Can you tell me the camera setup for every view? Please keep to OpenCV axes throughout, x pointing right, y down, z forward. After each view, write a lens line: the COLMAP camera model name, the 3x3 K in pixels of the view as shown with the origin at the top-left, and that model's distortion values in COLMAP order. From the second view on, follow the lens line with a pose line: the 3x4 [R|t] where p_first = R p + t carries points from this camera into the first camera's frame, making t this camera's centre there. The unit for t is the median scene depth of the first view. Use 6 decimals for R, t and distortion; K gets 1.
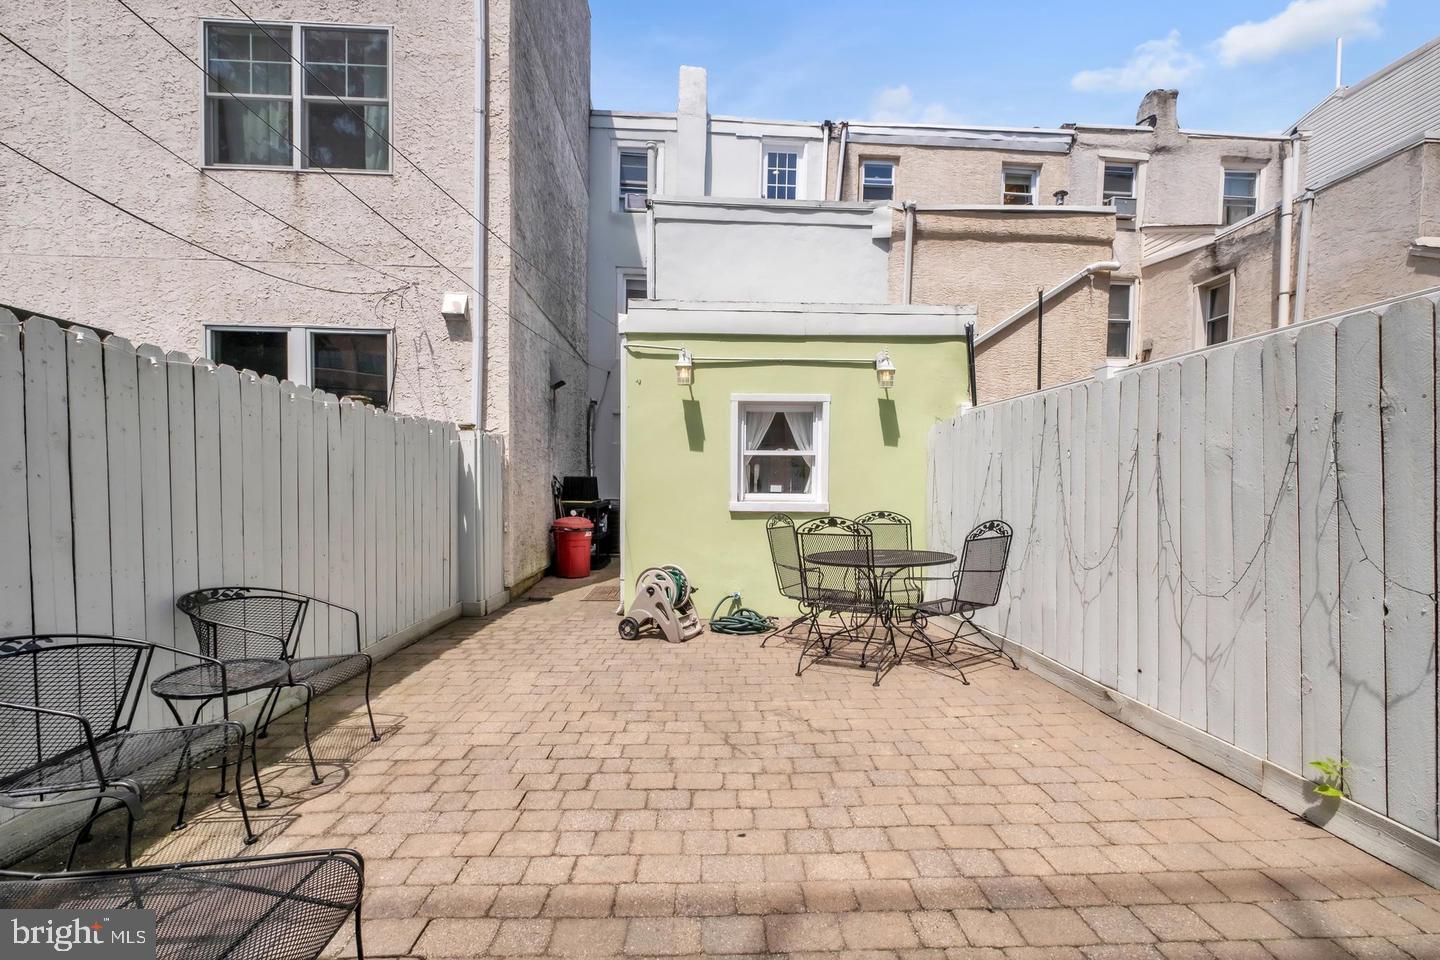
lens RADIAL K [[564.4, 0, 720.0], [0, 564.4, 480.0], [0, 0, 1]] dist [-0.000208, -0.000022]
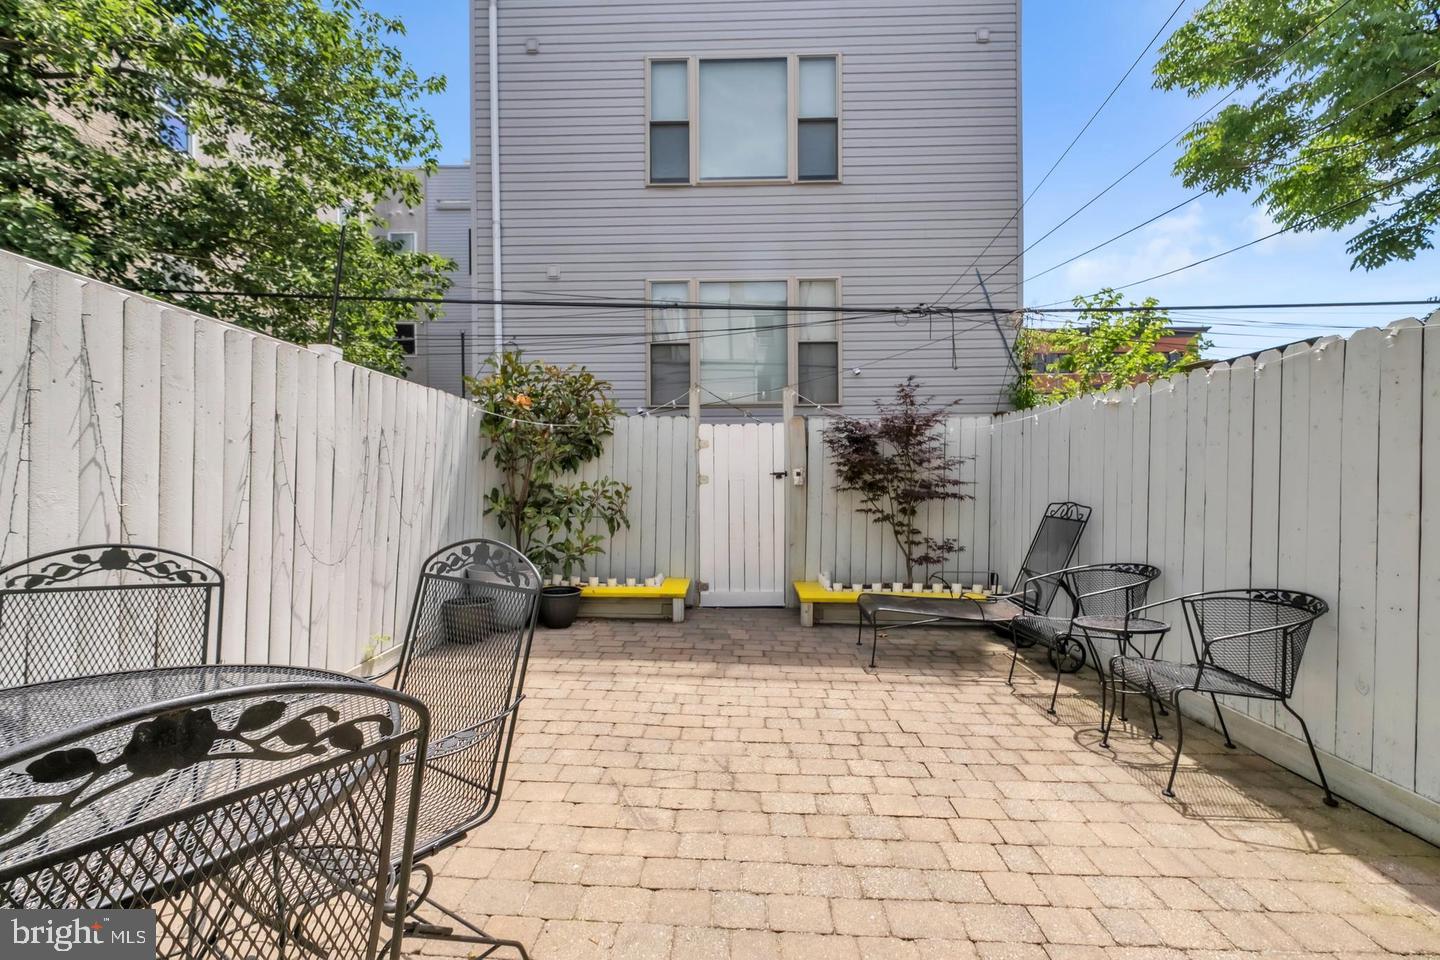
lens RADIAL K [[564.4, 0, 720.0], [0, 564.4, 480.0], [0, 0, 1]] dist [-0.000208, -0.000022]
pose [[-0.998680, -0.010441, 0.050287, -0.006347], [-0.010718, 0.999929, -0.005252, 0.024532], [-0.050229, -0.005784, -0.998721, 2.059734]]
